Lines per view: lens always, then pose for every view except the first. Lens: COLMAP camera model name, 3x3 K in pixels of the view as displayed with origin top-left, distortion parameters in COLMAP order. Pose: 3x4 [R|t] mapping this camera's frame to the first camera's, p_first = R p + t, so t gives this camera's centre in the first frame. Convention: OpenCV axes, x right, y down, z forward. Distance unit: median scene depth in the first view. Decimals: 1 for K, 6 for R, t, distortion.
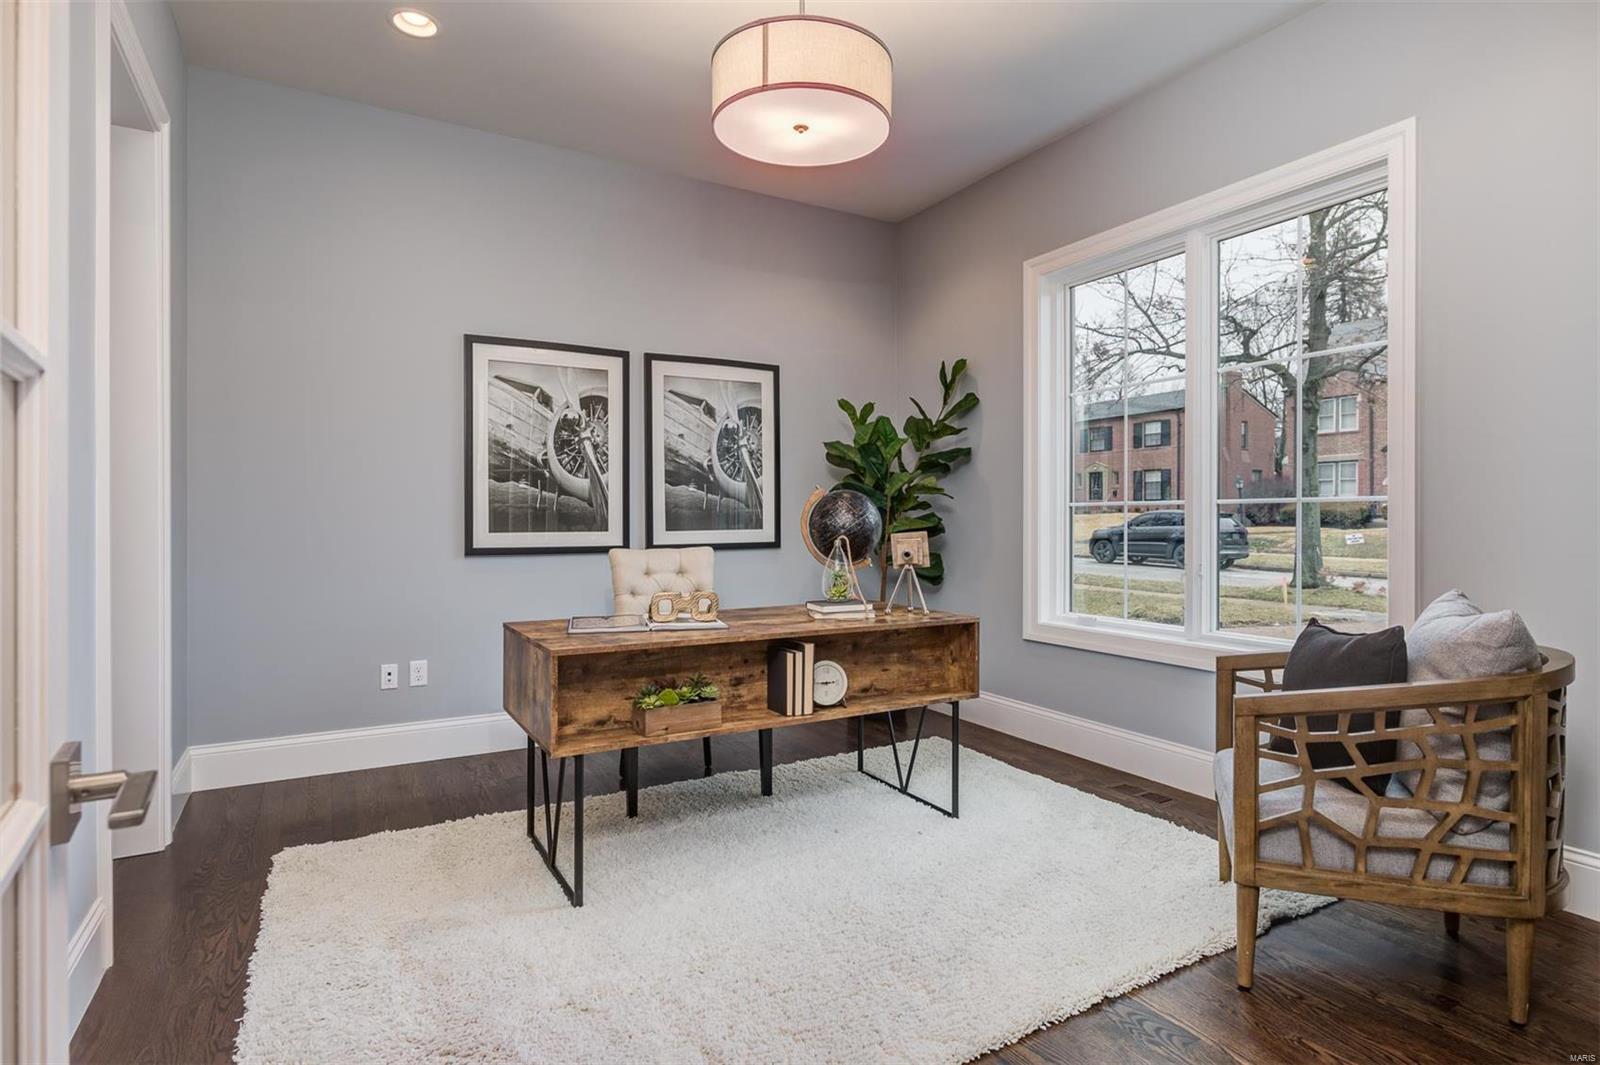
lens RADIAL K [[830.3, 0, 802.8], [0, 830.3, 526.9], [0, 0, 1]] dist [-0.000399, -0.000059]
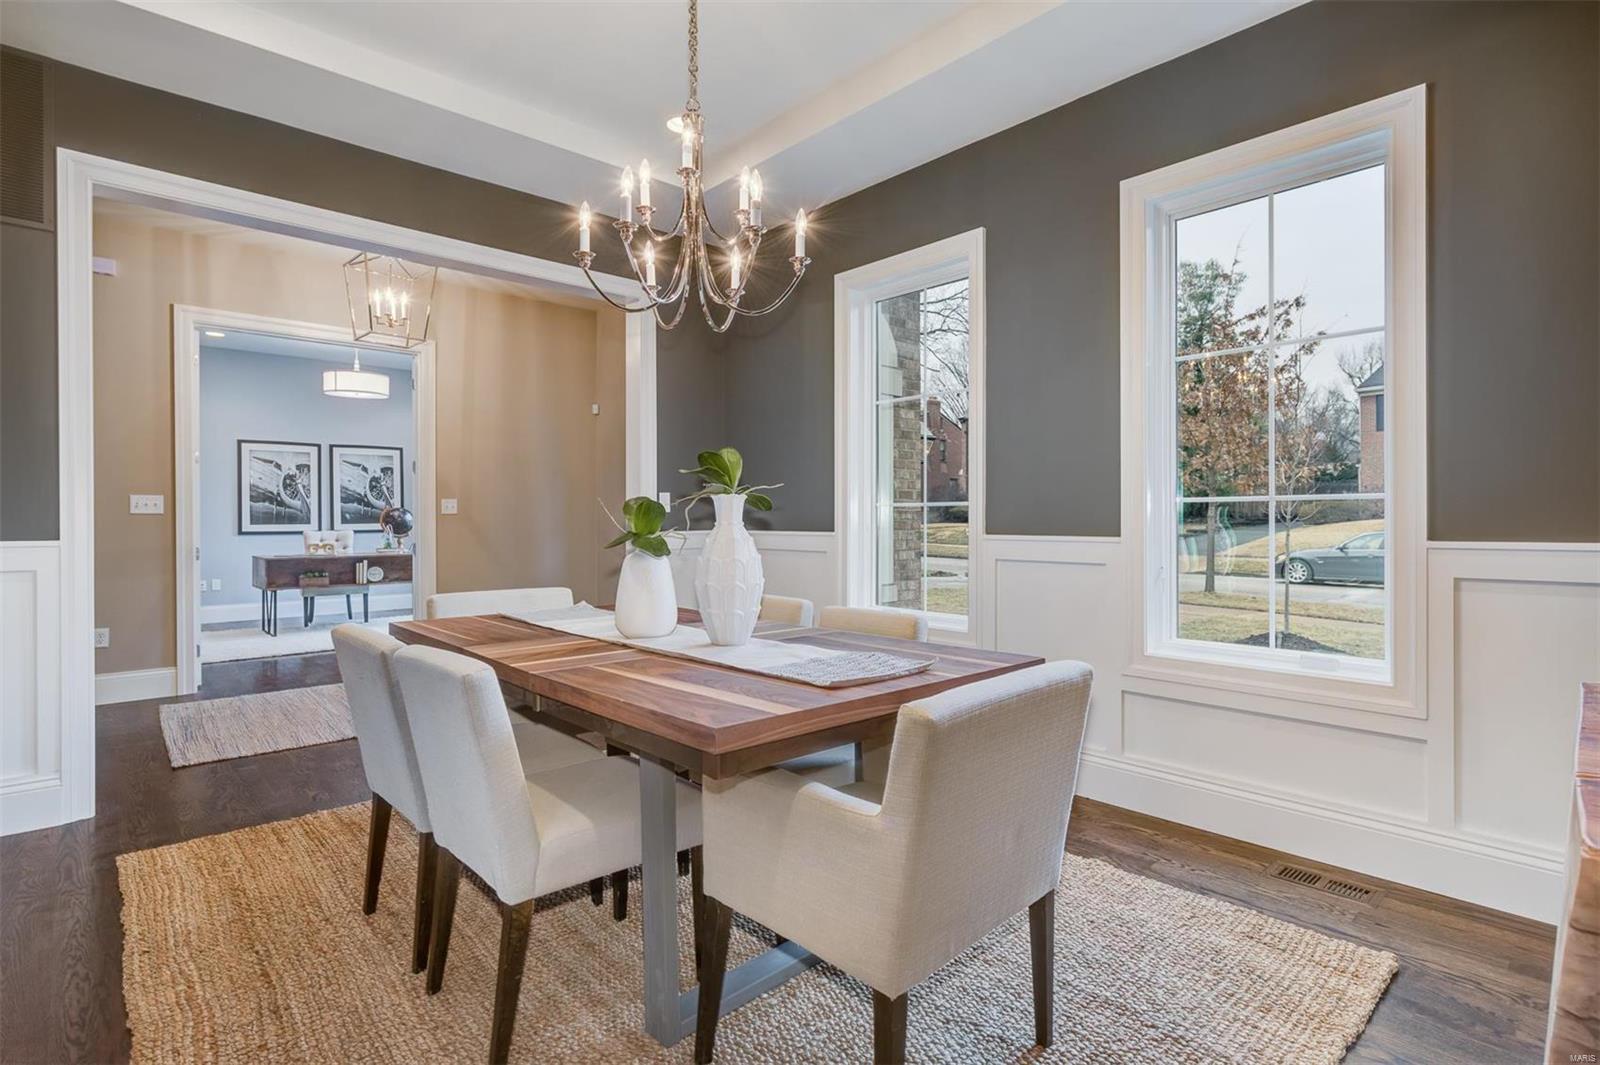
lens RADIAL K [[792.5, 0, 796.1], [0, 792.5, 526.3], [0, 0, 1]] dist [-0.000970, 0.000255]
pose [[0.973982, -0.000446, 0.226625, 0.558503], [-0.000139, 0.999997, 0.002565, 0.004474], [-0.226626, -0.002529, 0.973979, -1.380462]]
